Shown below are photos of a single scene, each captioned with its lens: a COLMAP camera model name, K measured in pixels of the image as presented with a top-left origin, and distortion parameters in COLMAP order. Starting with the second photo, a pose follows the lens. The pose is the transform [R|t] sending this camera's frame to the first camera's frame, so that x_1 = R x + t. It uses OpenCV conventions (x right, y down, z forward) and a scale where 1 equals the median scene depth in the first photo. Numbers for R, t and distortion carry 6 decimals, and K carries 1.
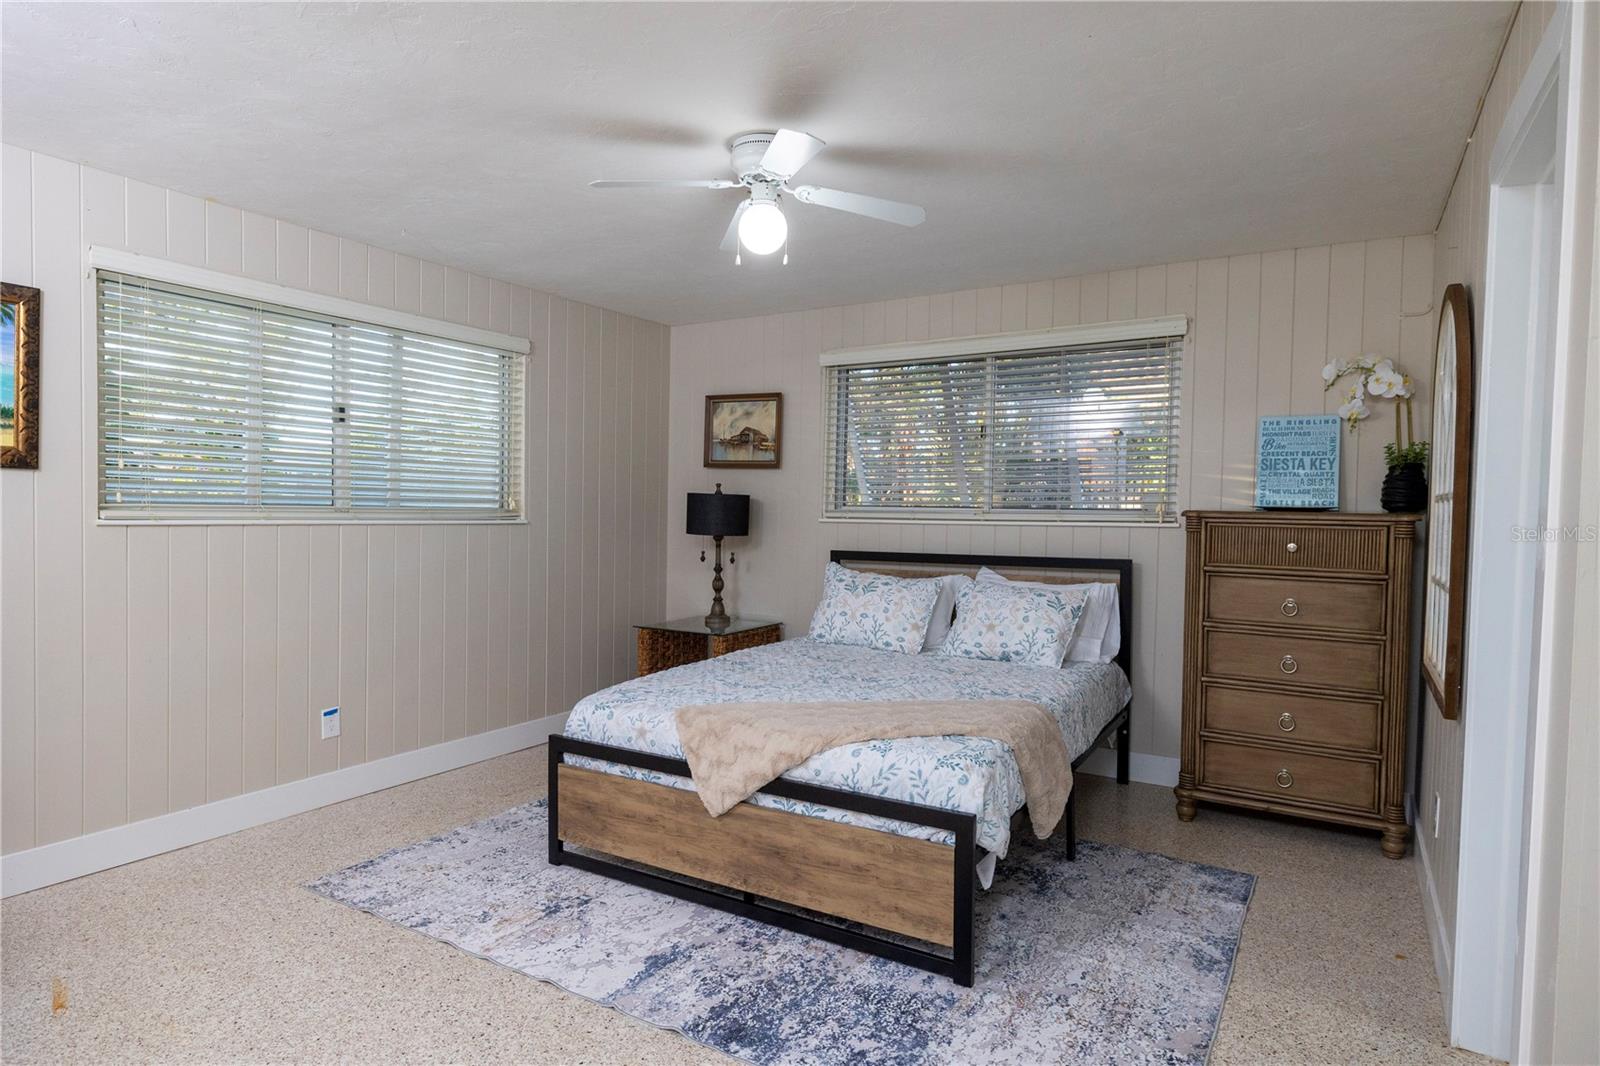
lens RADIAL K [[915.9, 0, 797.3], [0, 915.9, 532.5], [0, 0, 1]] dist [0.005258, 0.001875]
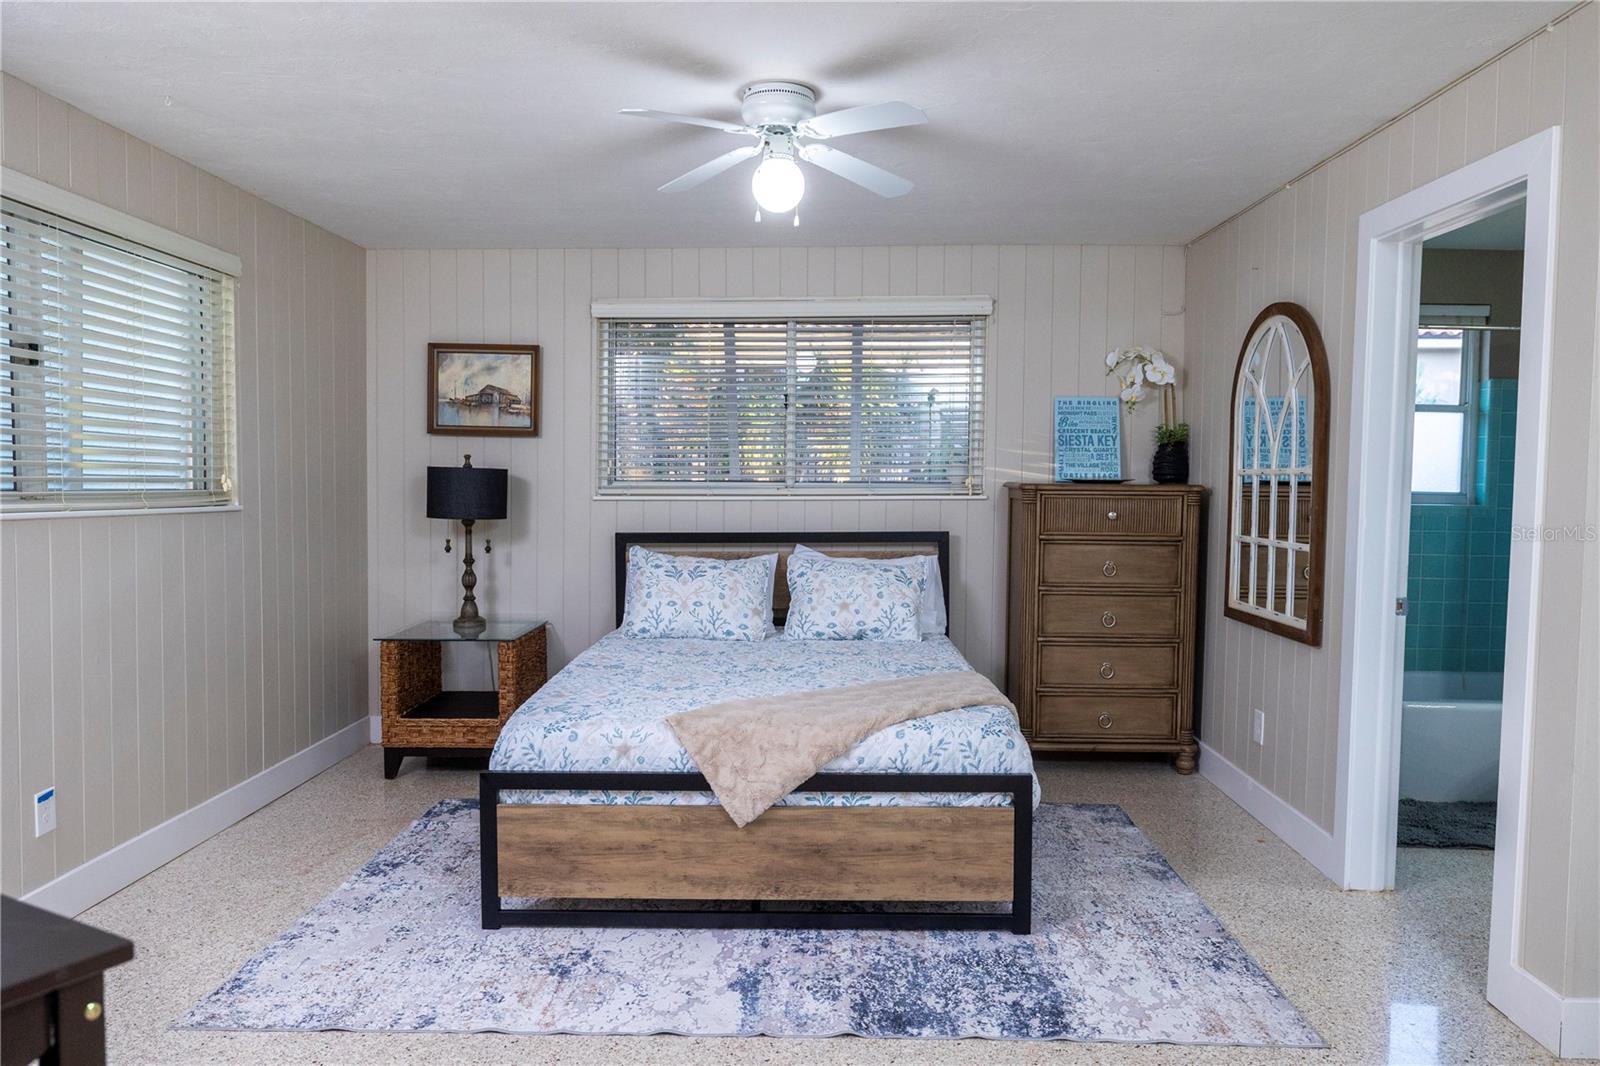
lens RADIAL K [[1100.8, 0, 801.8], [0, 1100.8, 534.7], [0, 0, 1]] dist [0.004329, 0.004931]
pose [[0.863635, -0.034905, 0.502909, -0.467798], [0.021220, 0.999233, 0.032912, -0.012988], [-0.503672, -0.017752, 0.863713, 0.020865]]
